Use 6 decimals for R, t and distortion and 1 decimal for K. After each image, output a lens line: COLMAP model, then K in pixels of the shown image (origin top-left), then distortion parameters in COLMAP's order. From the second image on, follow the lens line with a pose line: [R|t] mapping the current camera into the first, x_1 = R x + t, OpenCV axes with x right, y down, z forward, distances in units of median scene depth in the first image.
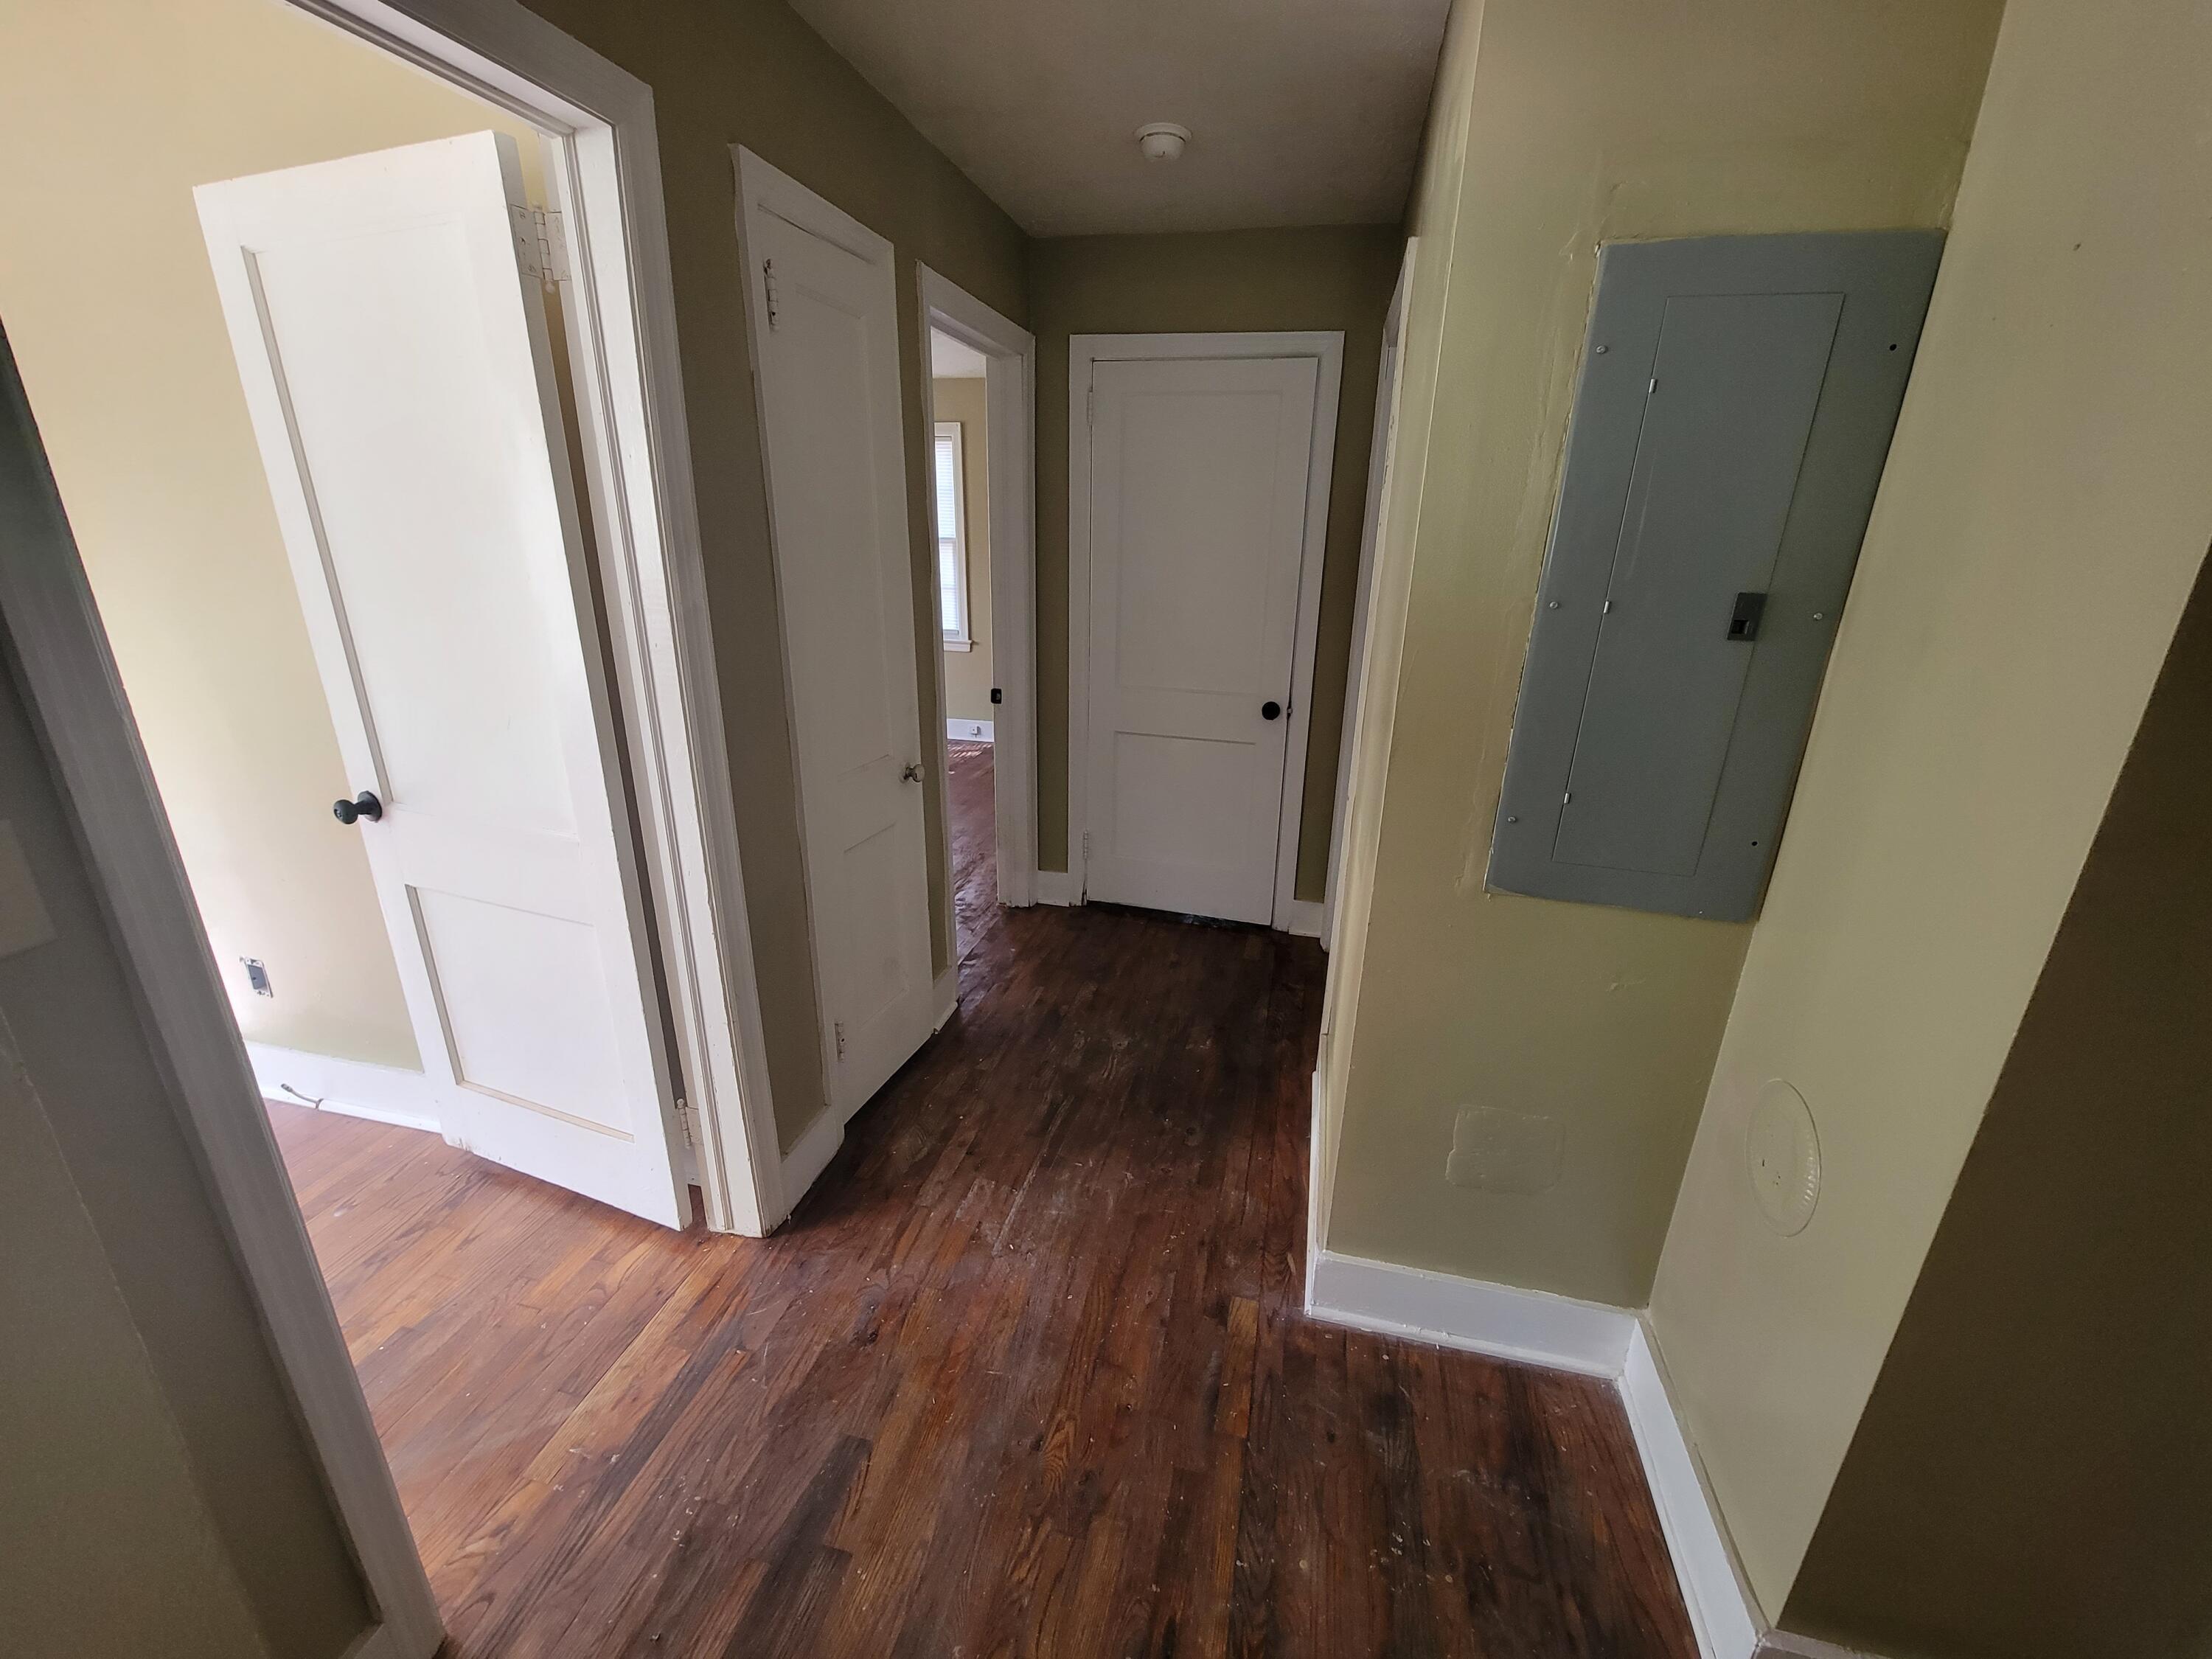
lens RADIAL K [[895.4, 0, 1107.7], [0, 895.4, 823.4], [0, 0, 1]] dist [0.001050, 0.000012]
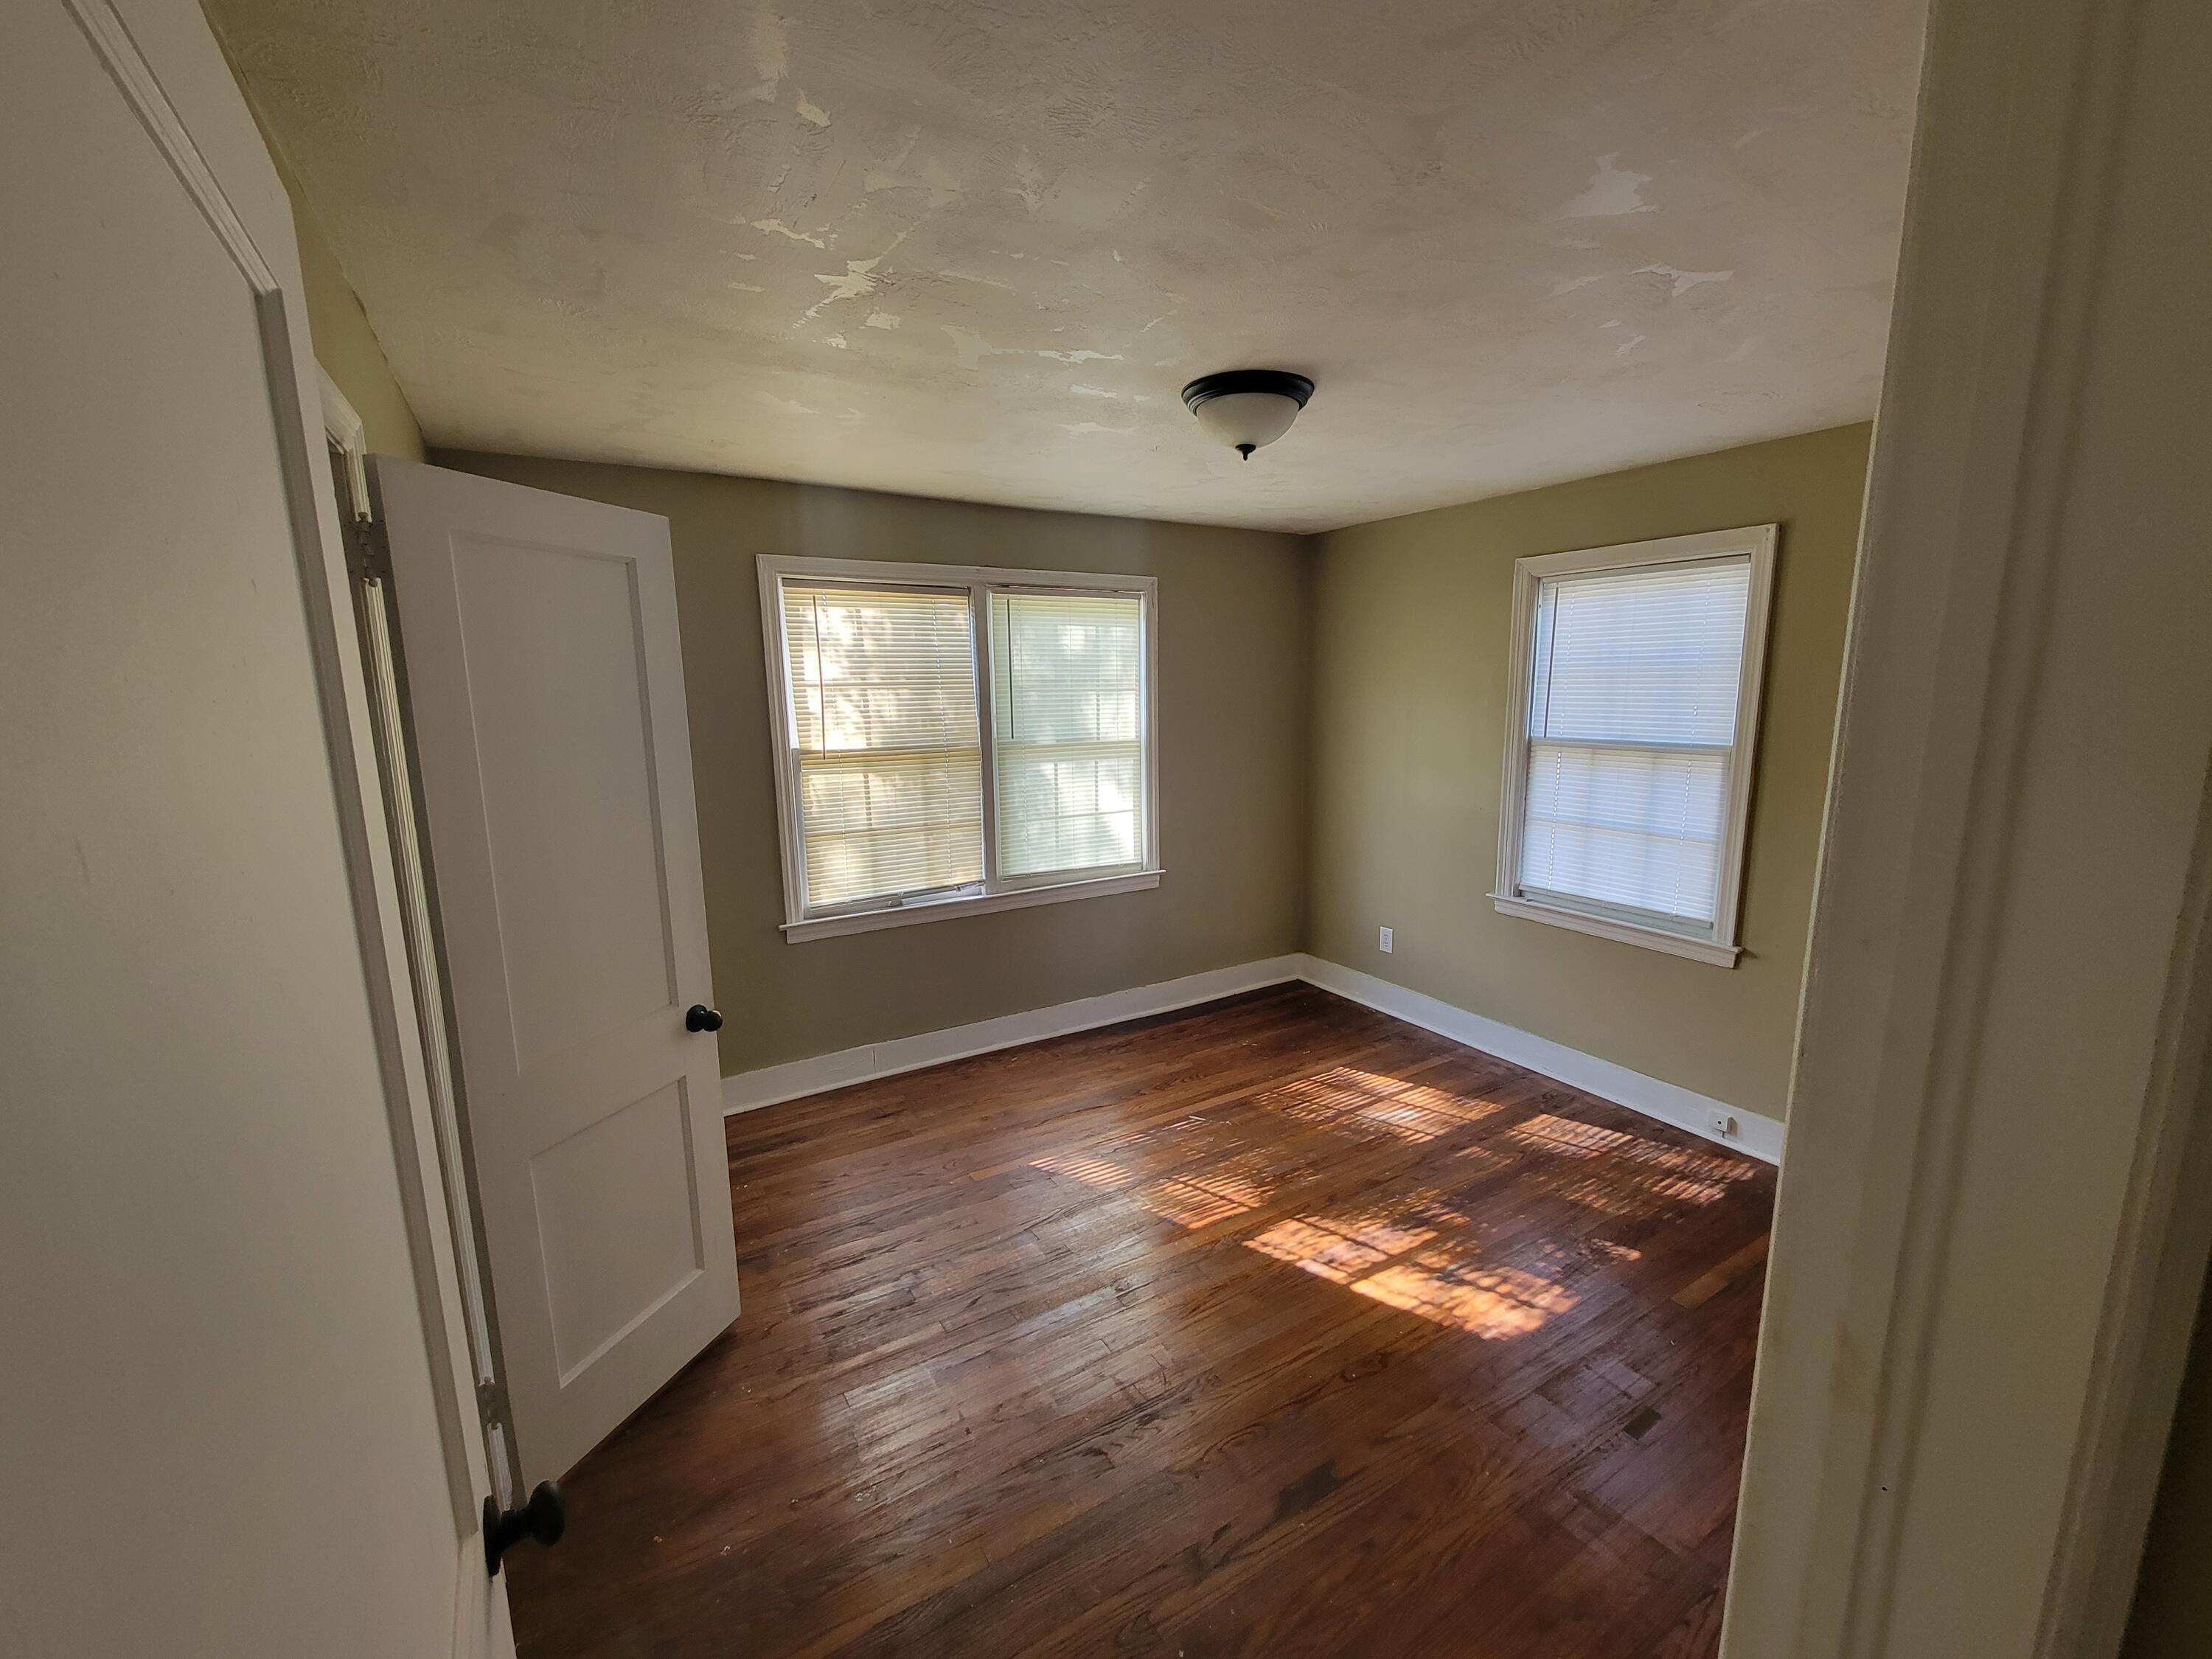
lens RADIAL K [[895.4, 0, 1120.5], [0, 895.4, 842.6], [0, 0, 1]] dist [0.001050, 0.000012]
pose [[0.713272, 0.093388, -0.694638, -0.059074], [-0.211478, 0.973568, -0.086263, -0.146180], [0.668222, 0.208430, 0.714168, 0.411557]]
